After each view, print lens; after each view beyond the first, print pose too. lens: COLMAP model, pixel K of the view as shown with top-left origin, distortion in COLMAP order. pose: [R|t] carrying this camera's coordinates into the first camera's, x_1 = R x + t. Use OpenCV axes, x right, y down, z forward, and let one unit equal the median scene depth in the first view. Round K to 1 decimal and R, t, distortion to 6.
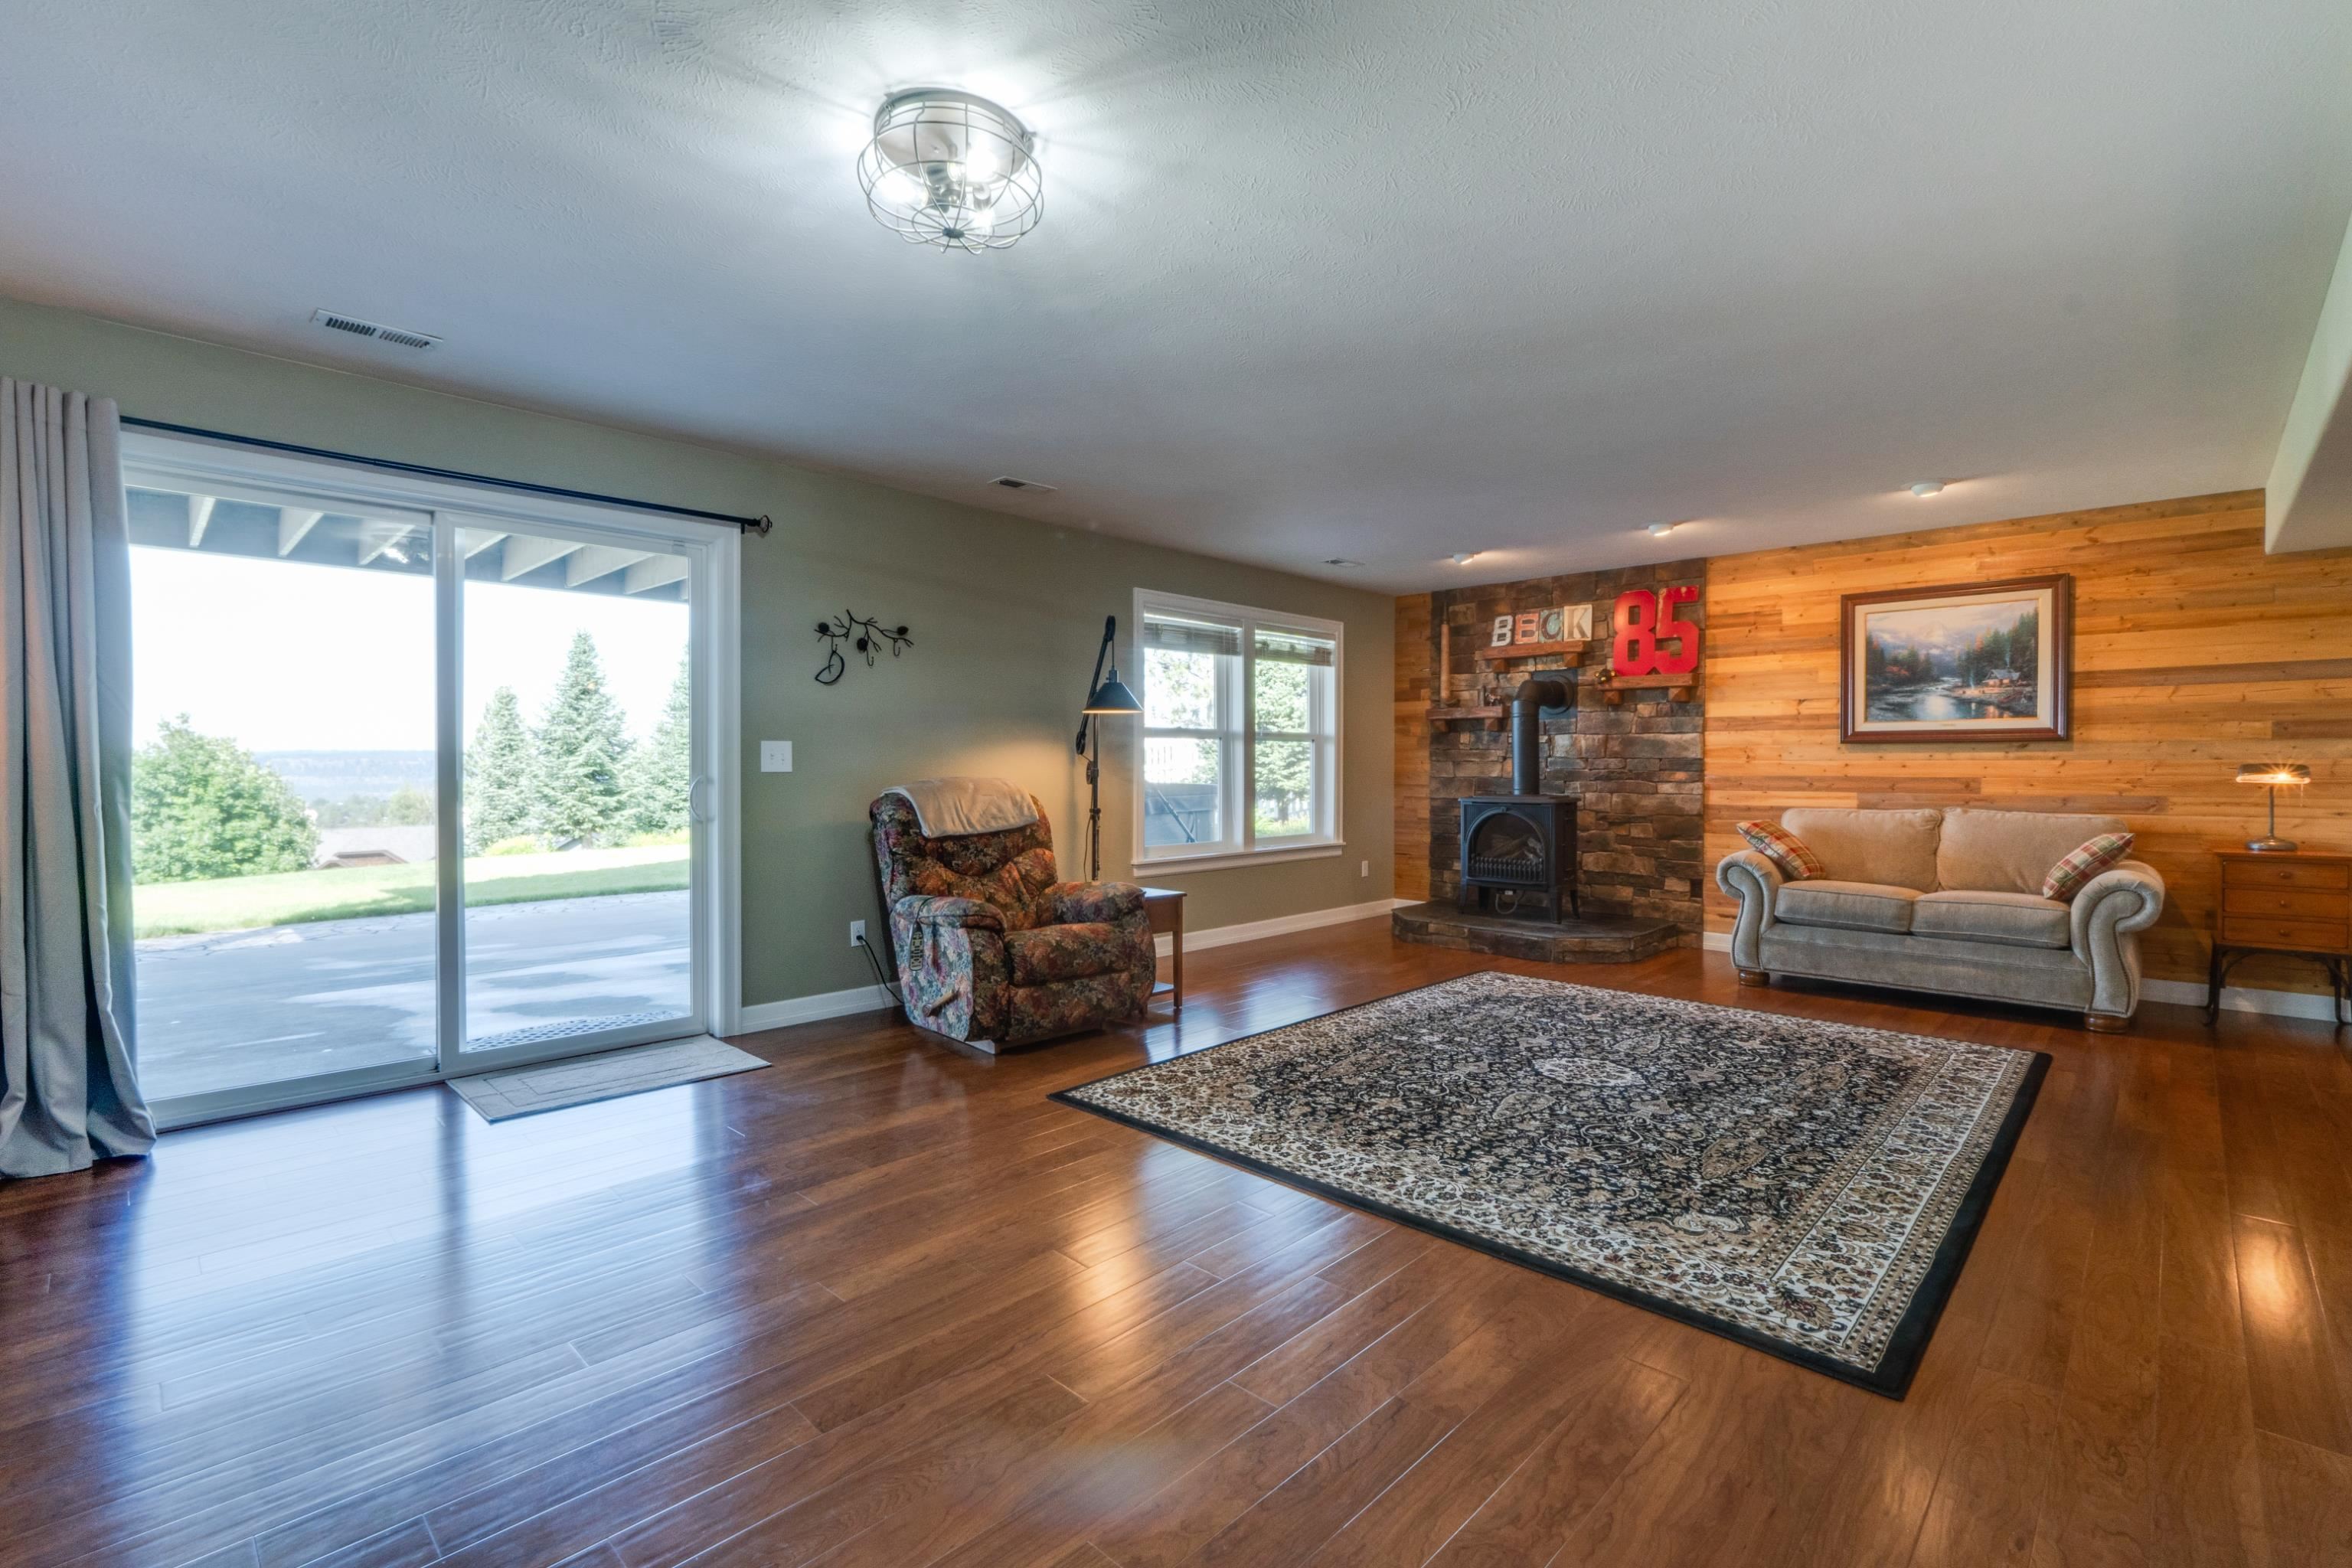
lens RADIAL K [[1046.3, 0, 1173.0], [0, 1046.3, 773.2], [0, 0, 1]] dist [-0.005816, -0.000328]
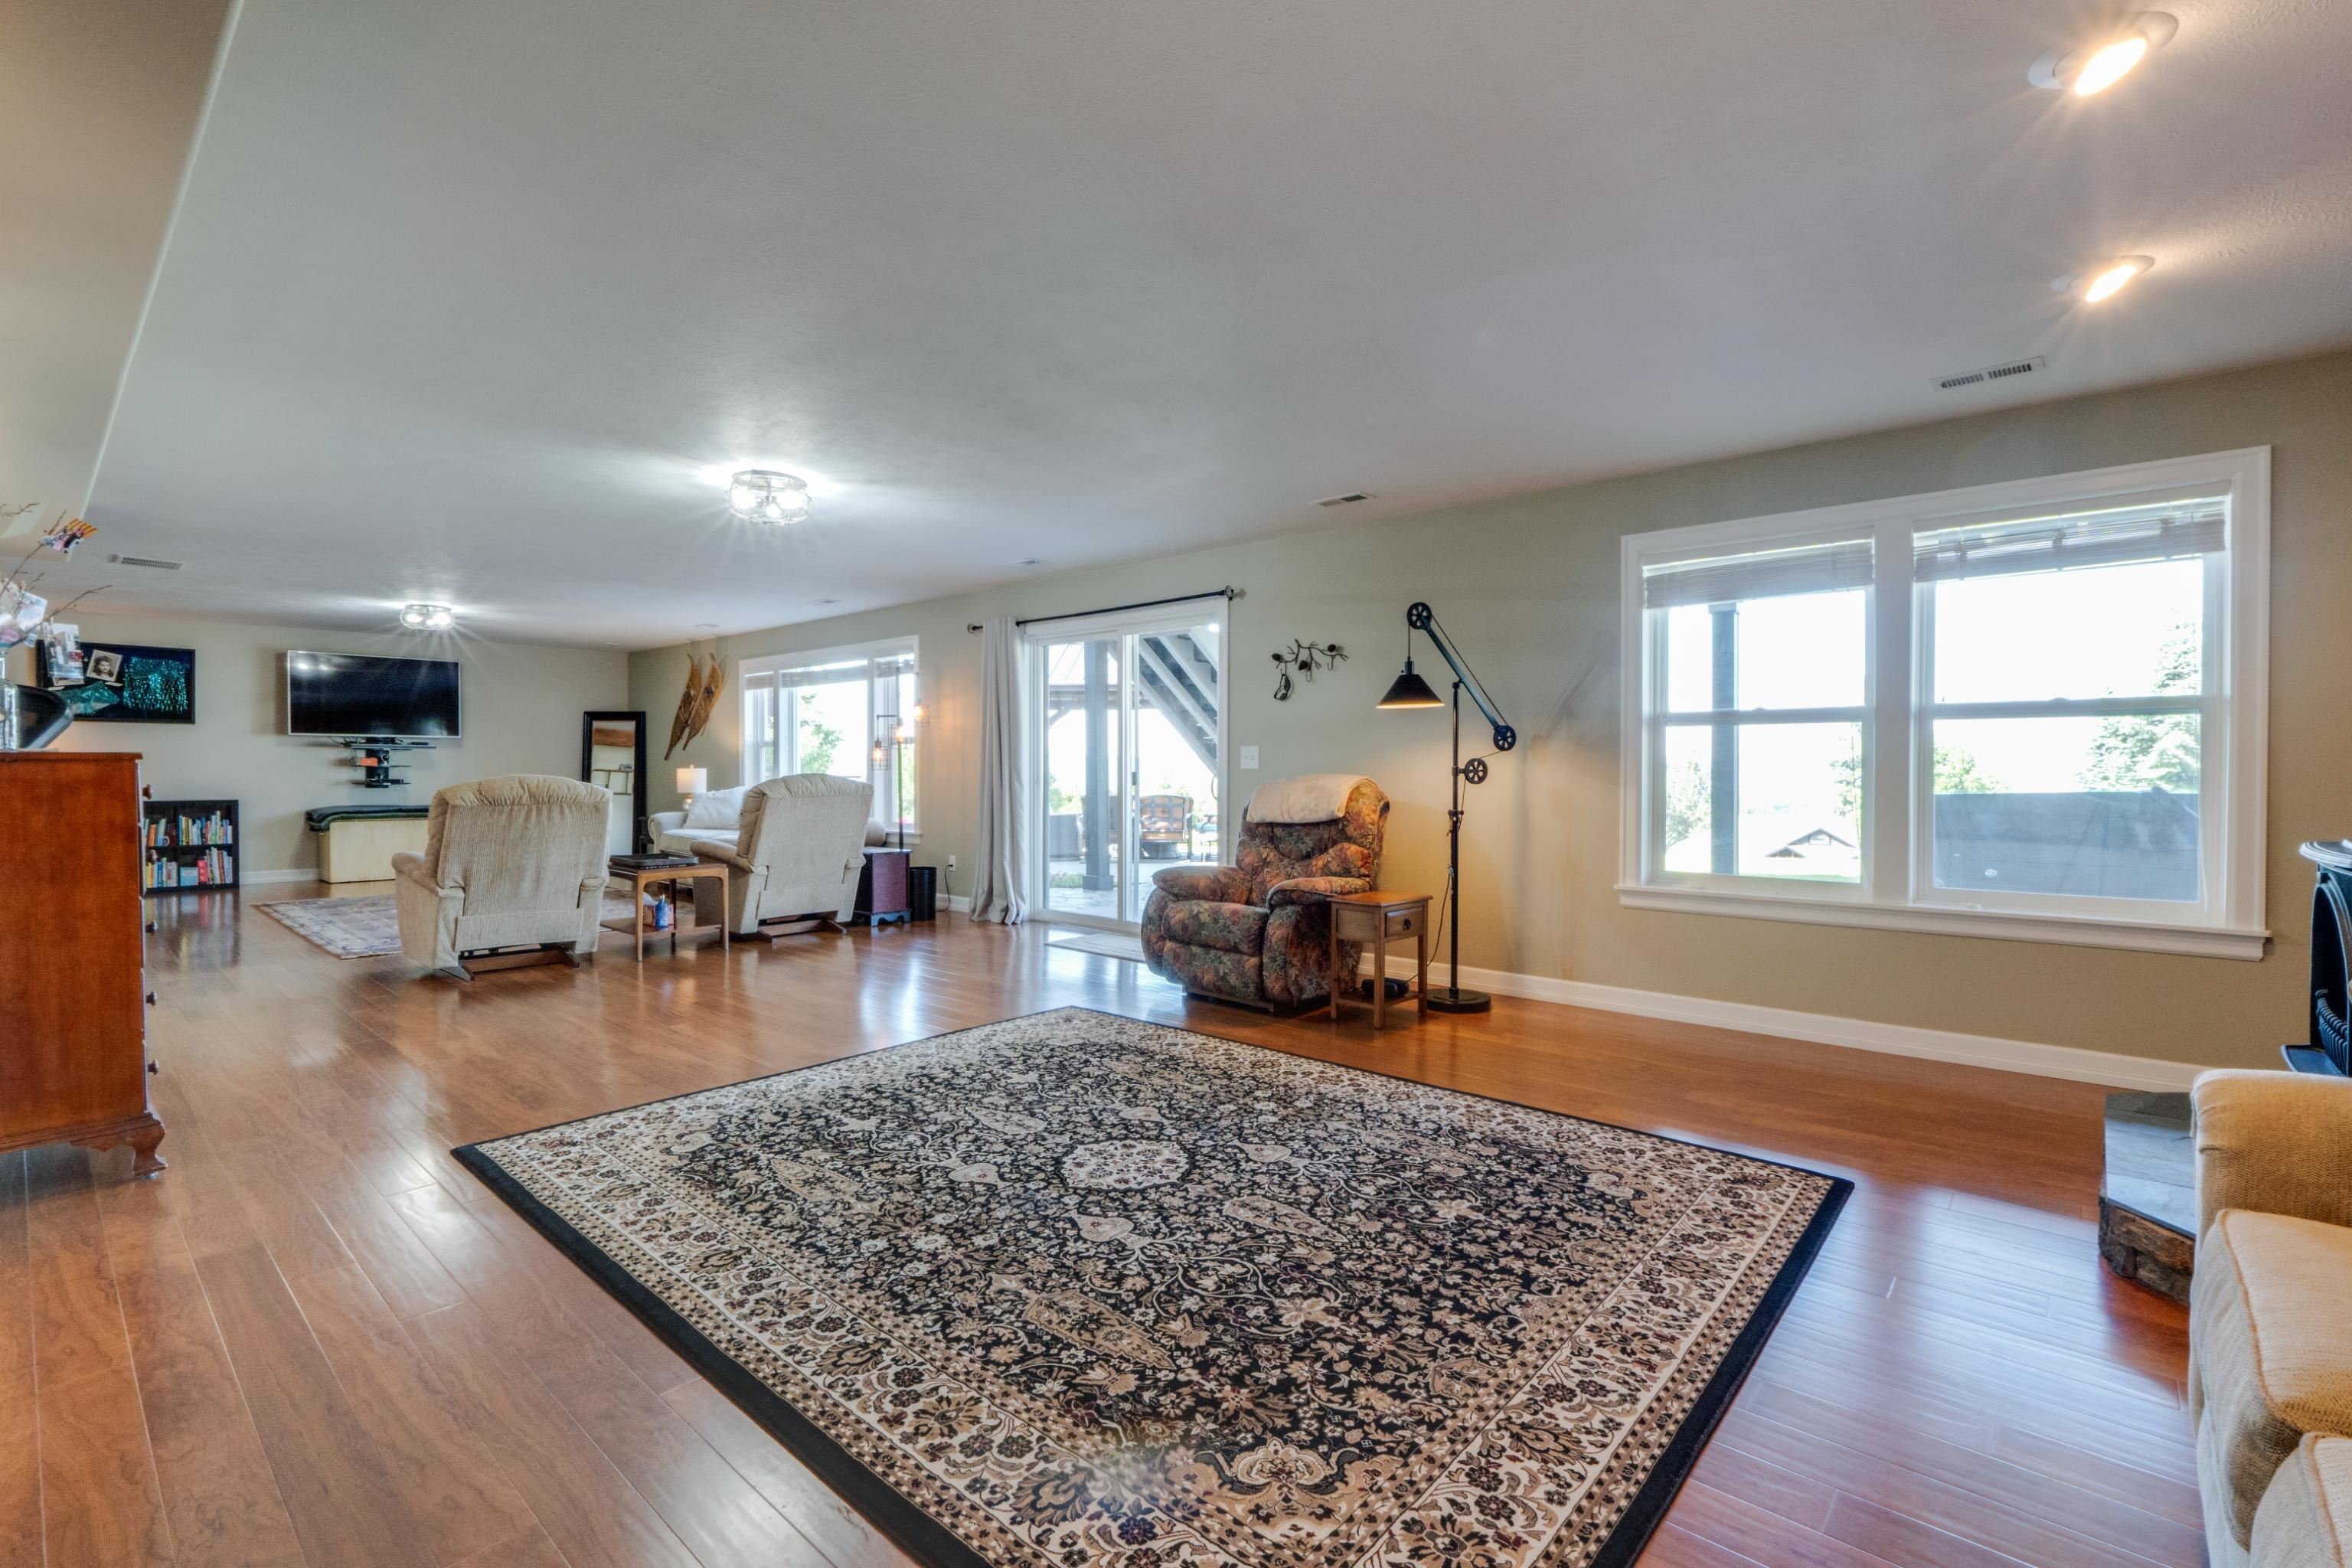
lens RADIAL K [[1046.3, 0, 1190.1], [0, 1046.3, 774.7], [0, 0, 1]] dist [-0.005816, -0.000328]
pose [[0.052131, 0.009442, -0.998596, 0.733580], [-0.007162, 0.999933, 0.009081, -0.003573], [0.998615, 0.006678, 0.052196, 0.636184]]
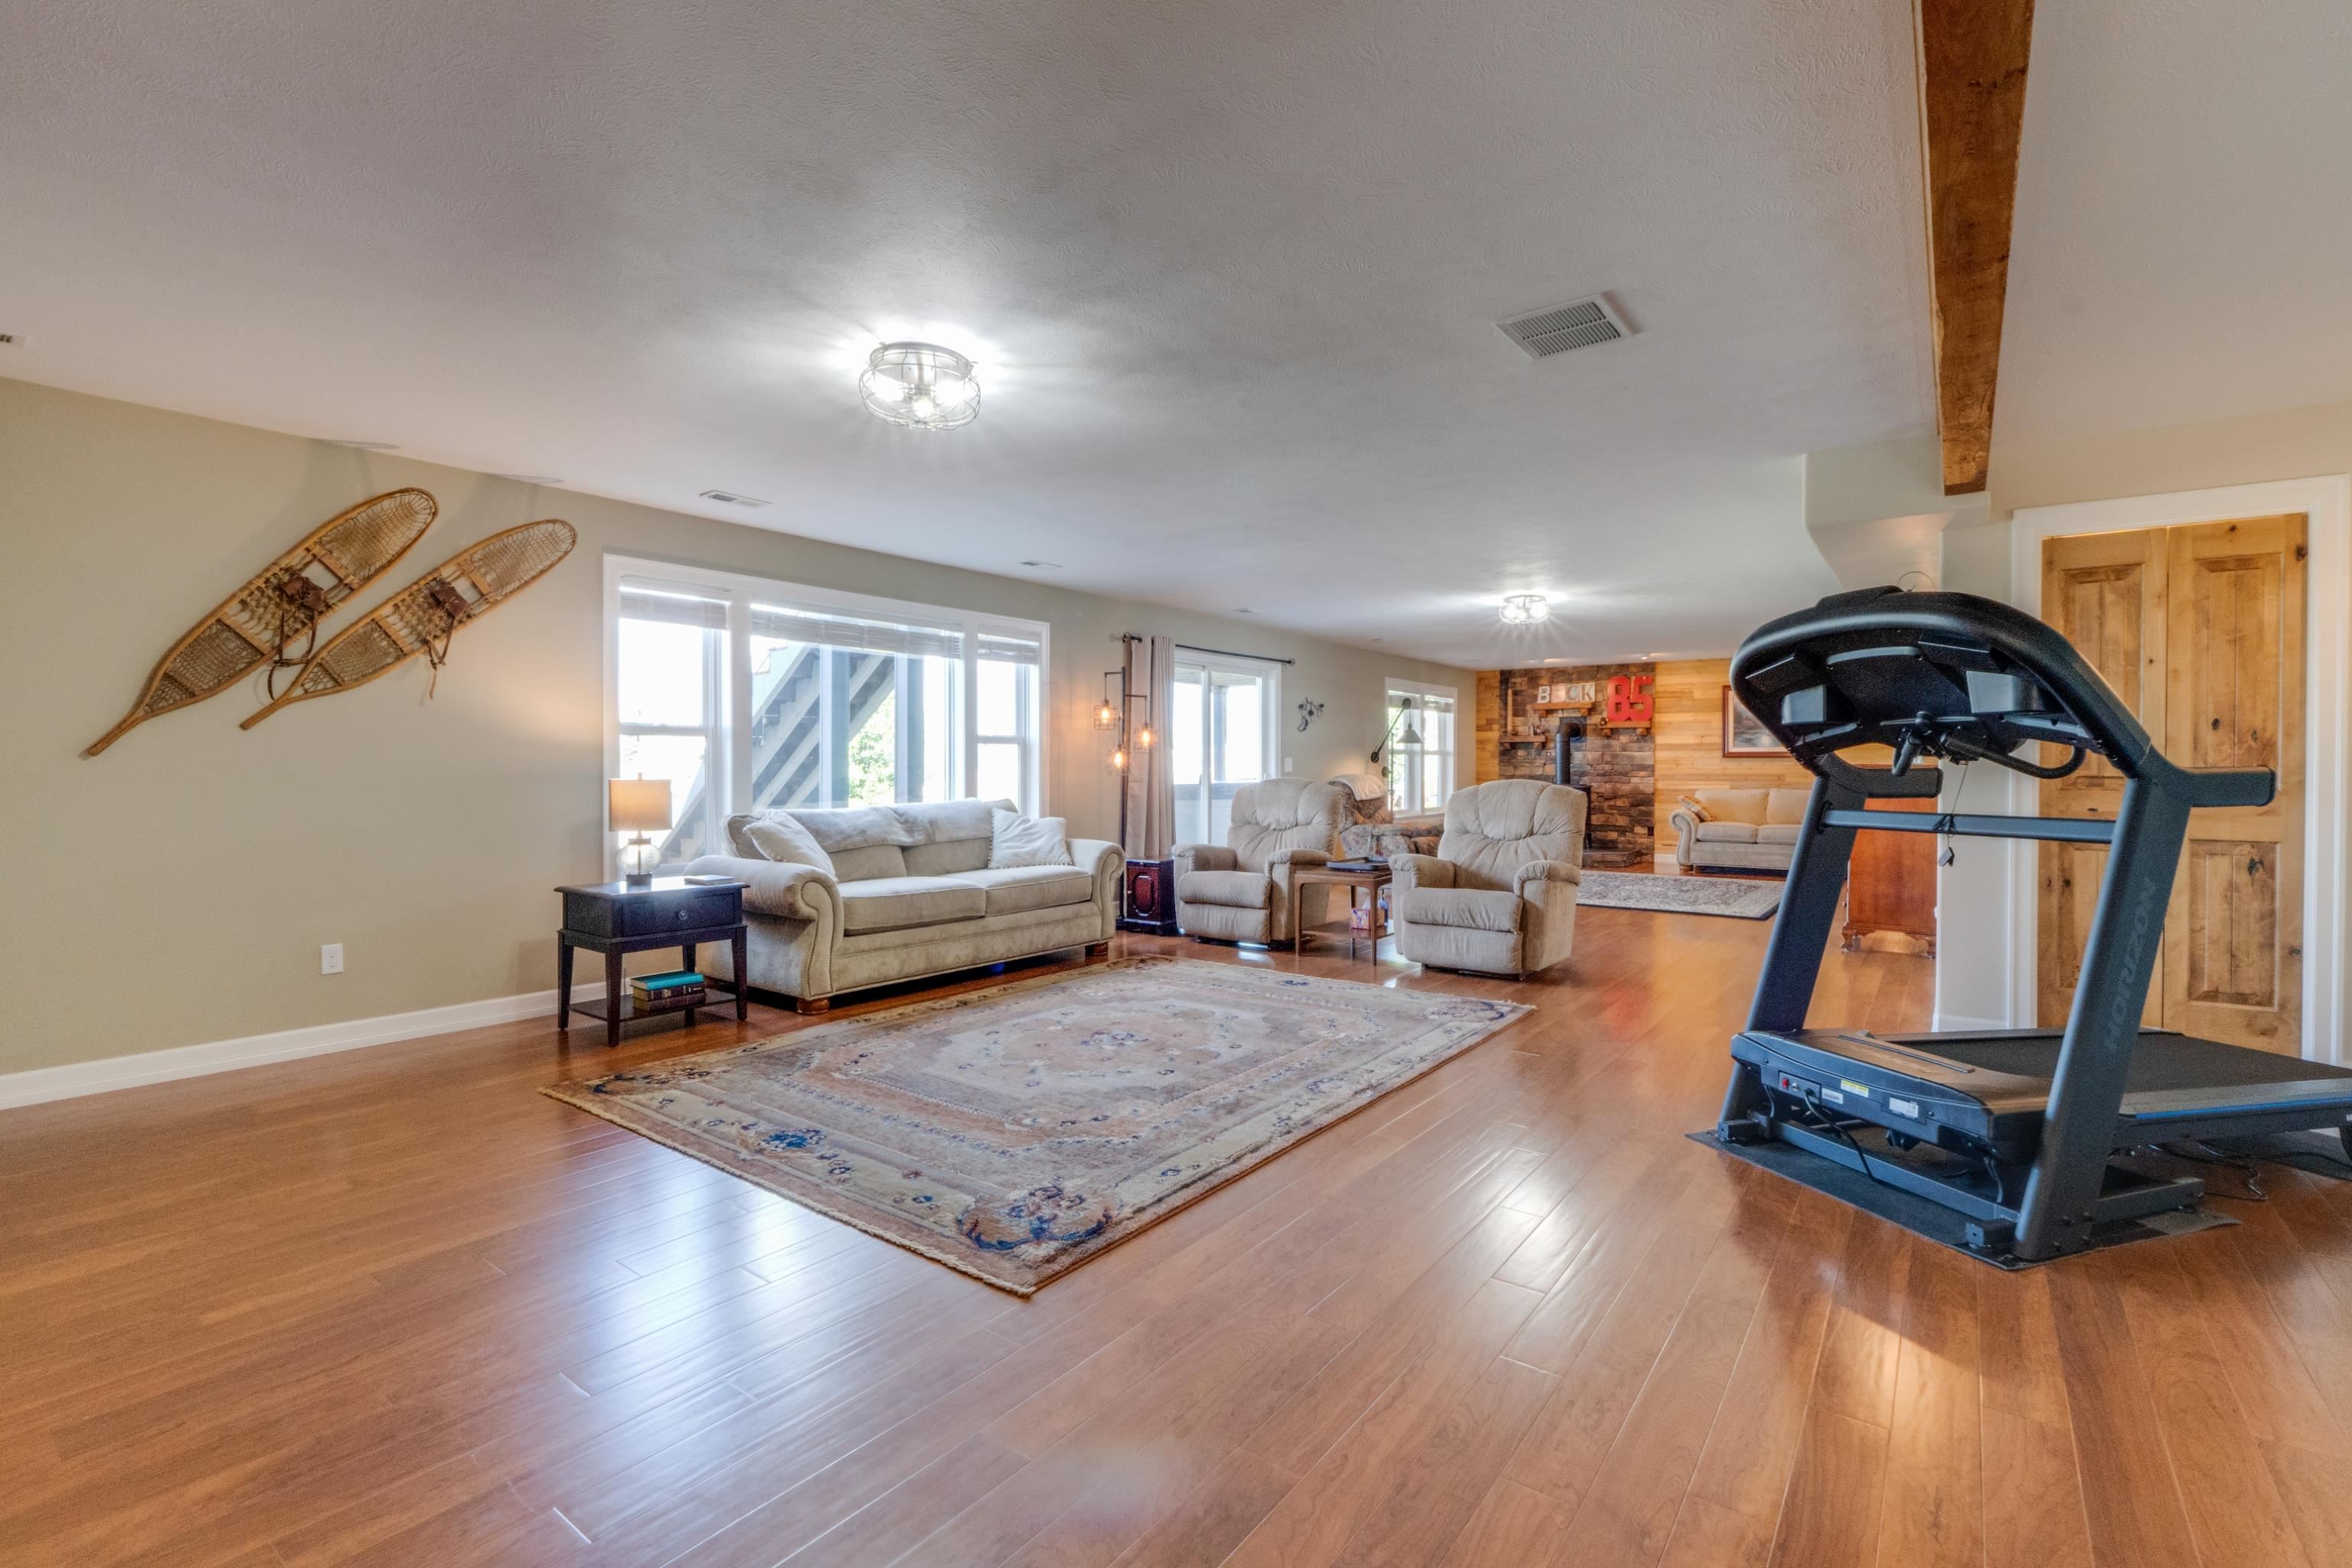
lens RADIAL K [[1046.3, 0, 1173.5], [0, 1046.3, 783.5], [0, 0, 1]] dist [-0.005816, -0.000328]
pose [[0.991489, -0.002927, 0.130154, -0.681258], [0.001875, 0.999965, 0.008206, 0.003516], [-0.130173, -0.007893, 0.991460, -0.875999]]
